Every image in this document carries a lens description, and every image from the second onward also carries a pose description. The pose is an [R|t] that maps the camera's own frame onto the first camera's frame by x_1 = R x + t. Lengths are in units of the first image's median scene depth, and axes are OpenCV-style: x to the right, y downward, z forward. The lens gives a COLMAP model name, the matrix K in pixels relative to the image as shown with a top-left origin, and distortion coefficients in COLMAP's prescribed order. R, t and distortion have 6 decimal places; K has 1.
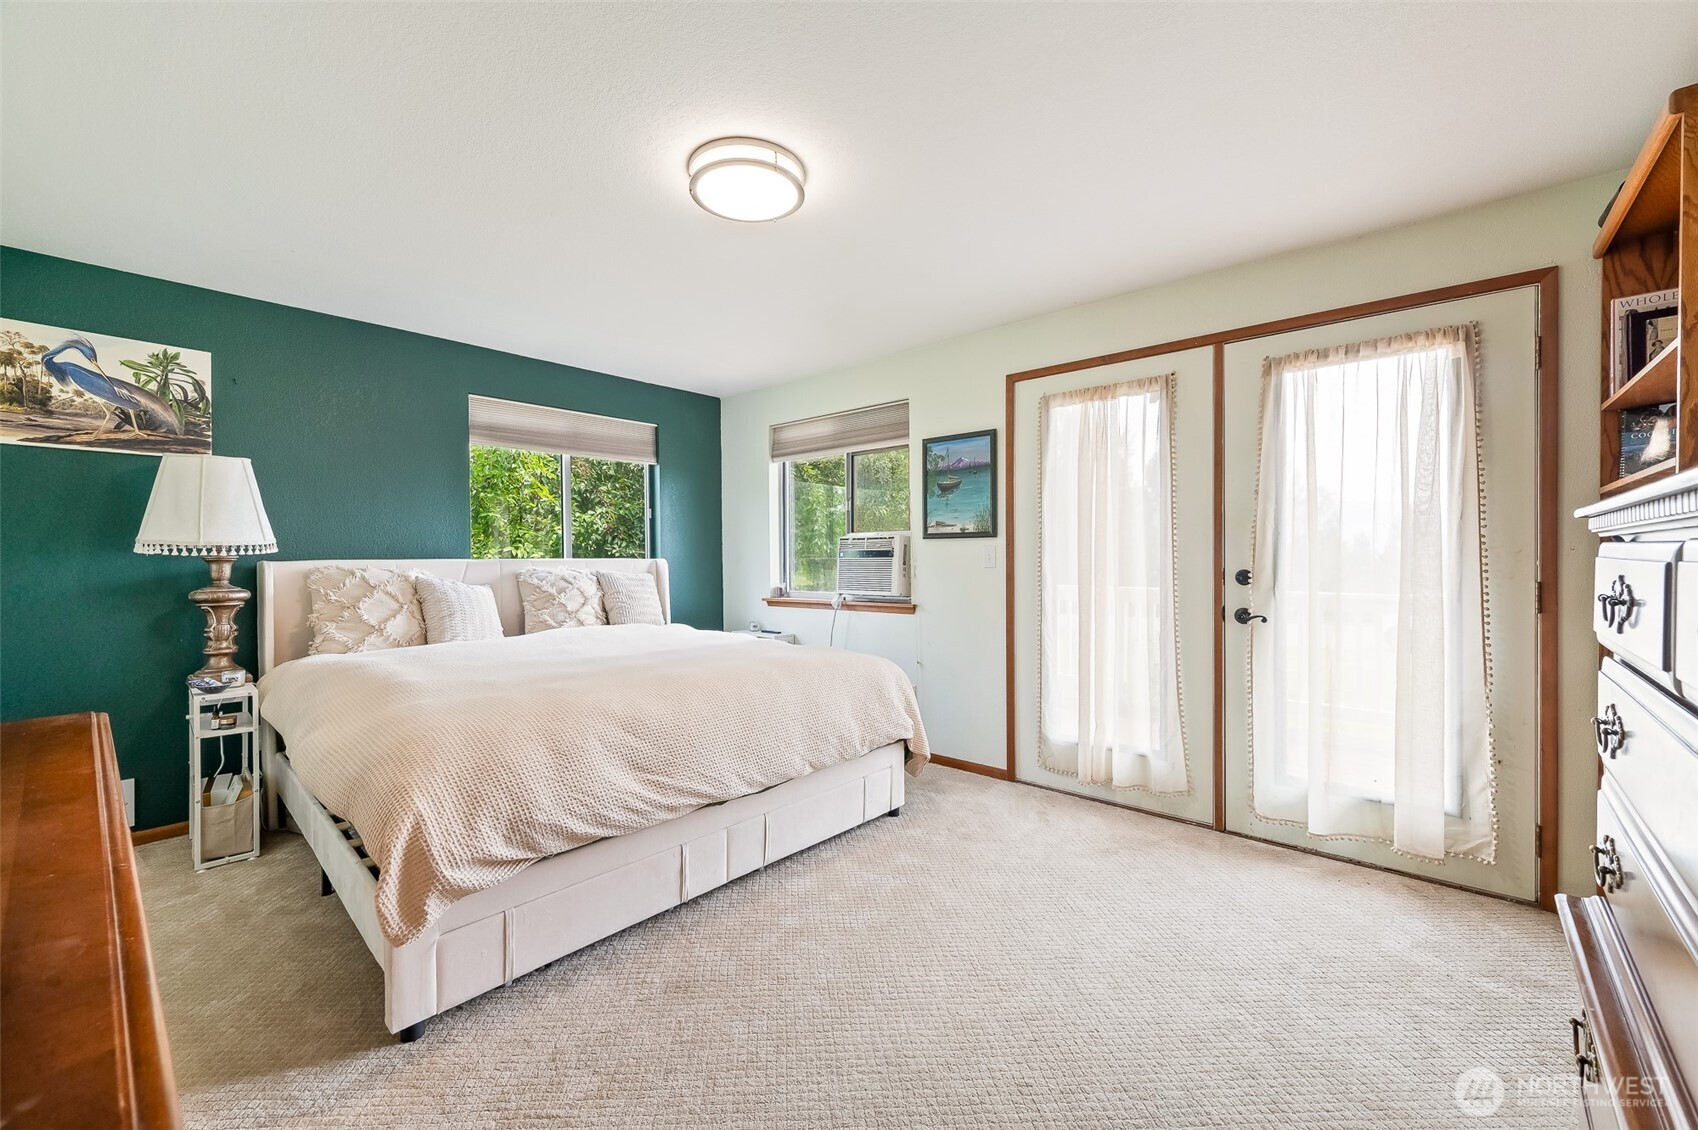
lens RADIAL K [[670.5, 0, 847.8], [0, 670.5, 565.9], [0, 0, 1]] dist [0.002644, 0.000187]
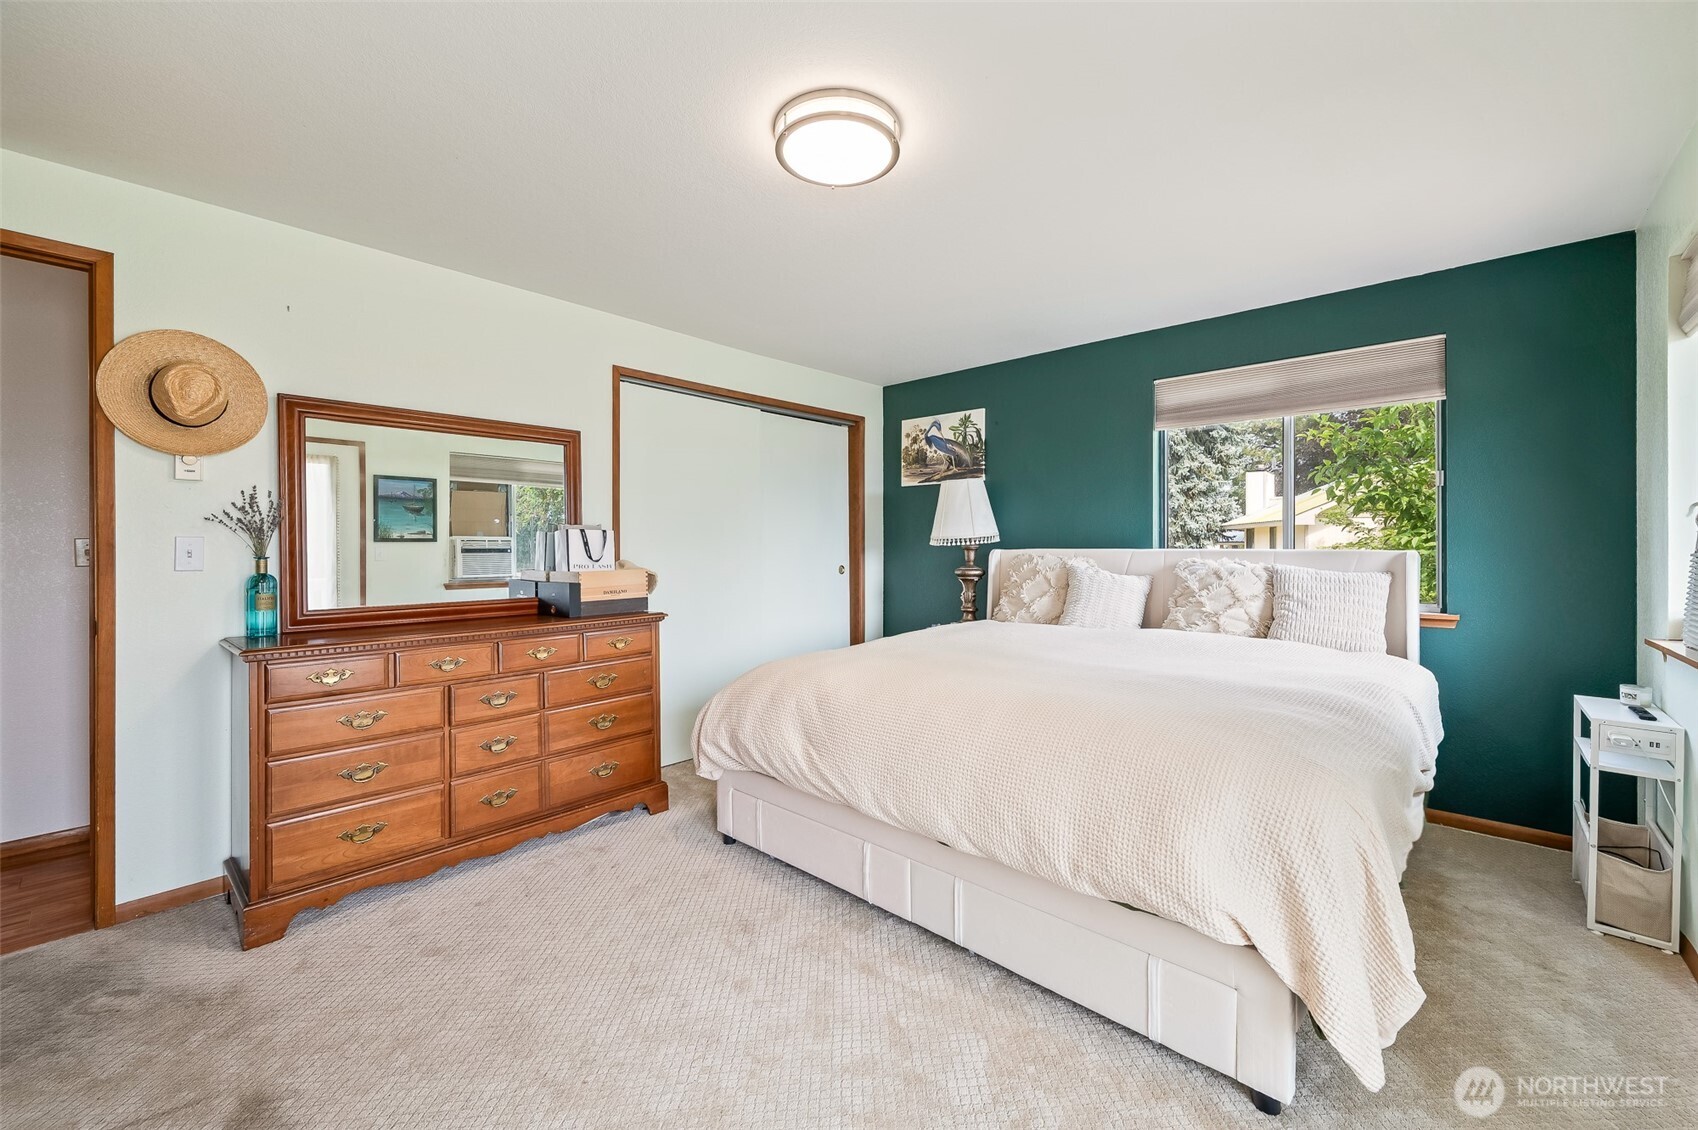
lens RADIAL K [[670.5, 0, 838.6], [0, 670.5, 539.7], [0, 0, 1]] dist [0.002644, 0.000187]
pose [[-0.008668, -0.003973, -0.999955, 0.555800], [-0.012372, 0.999916, -0.003866, -0.018134], [0.999886, 0.012338, -0.008716, 0.722025]]
